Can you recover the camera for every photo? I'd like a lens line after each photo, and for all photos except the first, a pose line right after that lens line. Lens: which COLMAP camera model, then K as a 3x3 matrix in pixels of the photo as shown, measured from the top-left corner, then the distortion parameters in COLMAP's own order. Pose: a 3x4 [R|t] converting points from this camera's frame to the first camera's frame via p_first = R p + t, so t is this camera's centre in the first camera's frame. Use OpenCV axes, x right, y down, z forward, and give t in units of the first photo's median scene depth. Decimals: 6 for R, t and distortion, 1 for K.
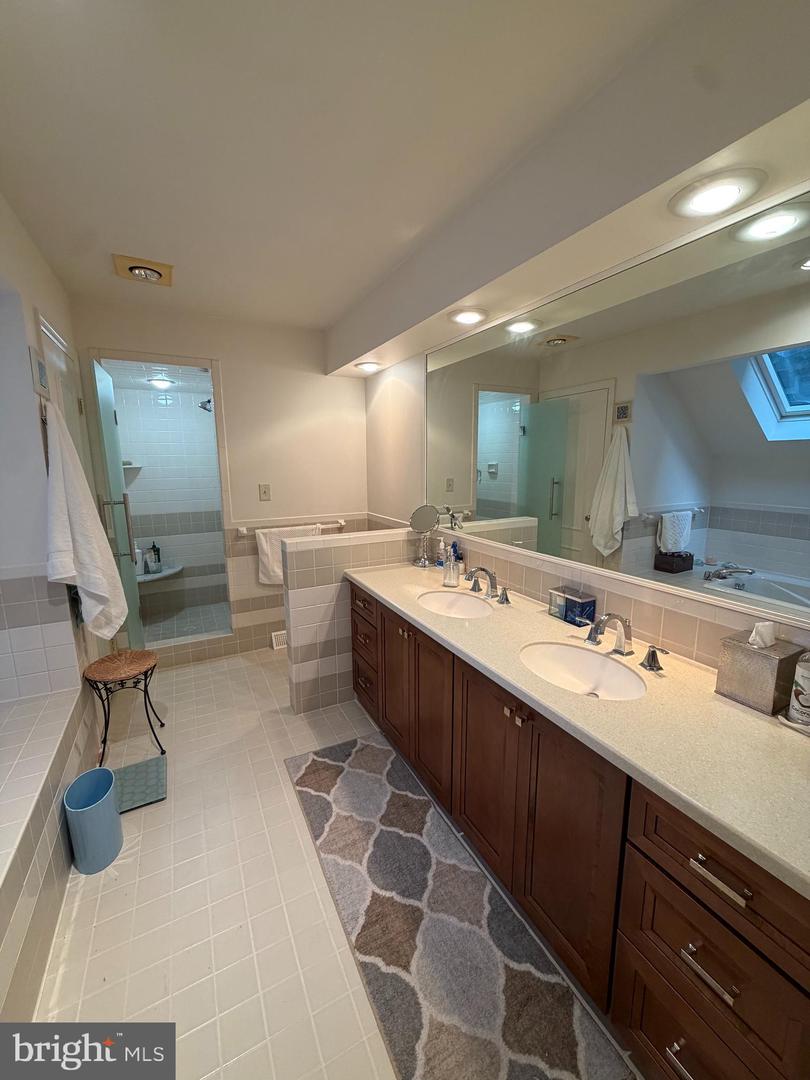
lens RADIAL K [[428.6, 0, 408.6], [0, 428.6, 540.6], [0, 0, 1]] dist [0.000675, -0.000306]
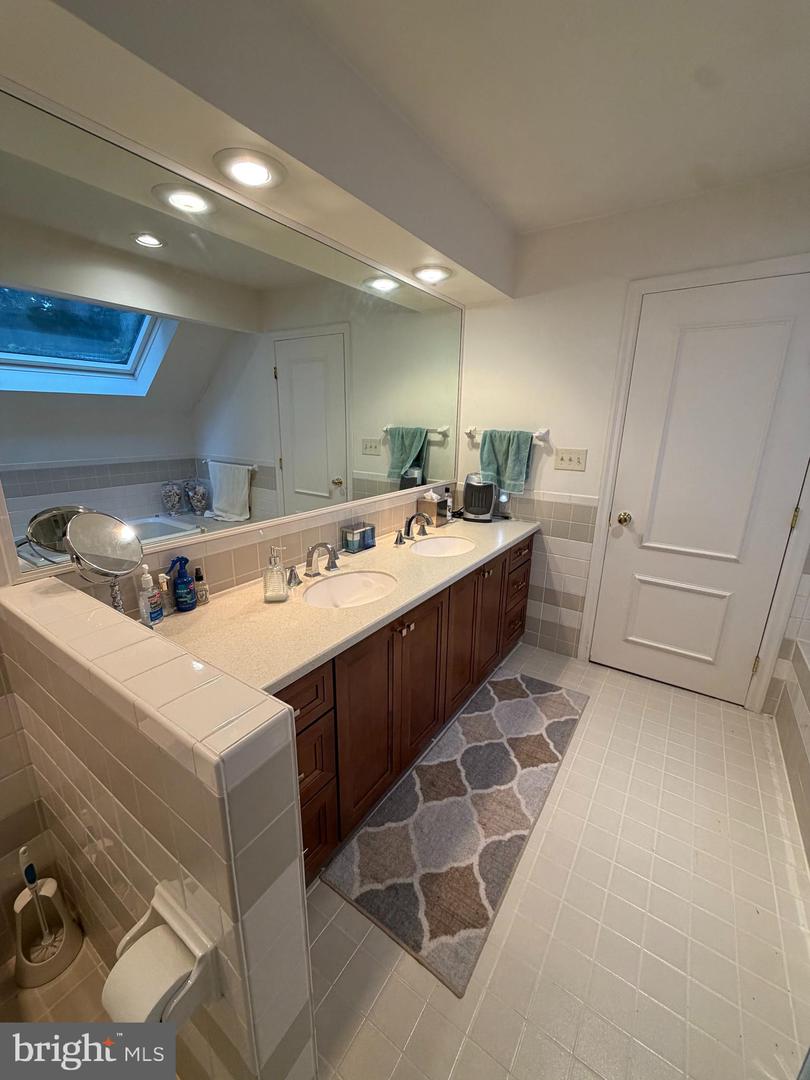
lens RADIAL K [[428.6, 0, 408.1], [0, 428.6, 536.1], [0, 0, 1]] dist [0.000675, -0.000306]
pose [[-0.473541, -0.229996, 0.850212, -0.697752], [0.150149, 0.930094, 0.335233, -0.230401], [-0.867879, 0.286405, -0.405904, 1.349239]]
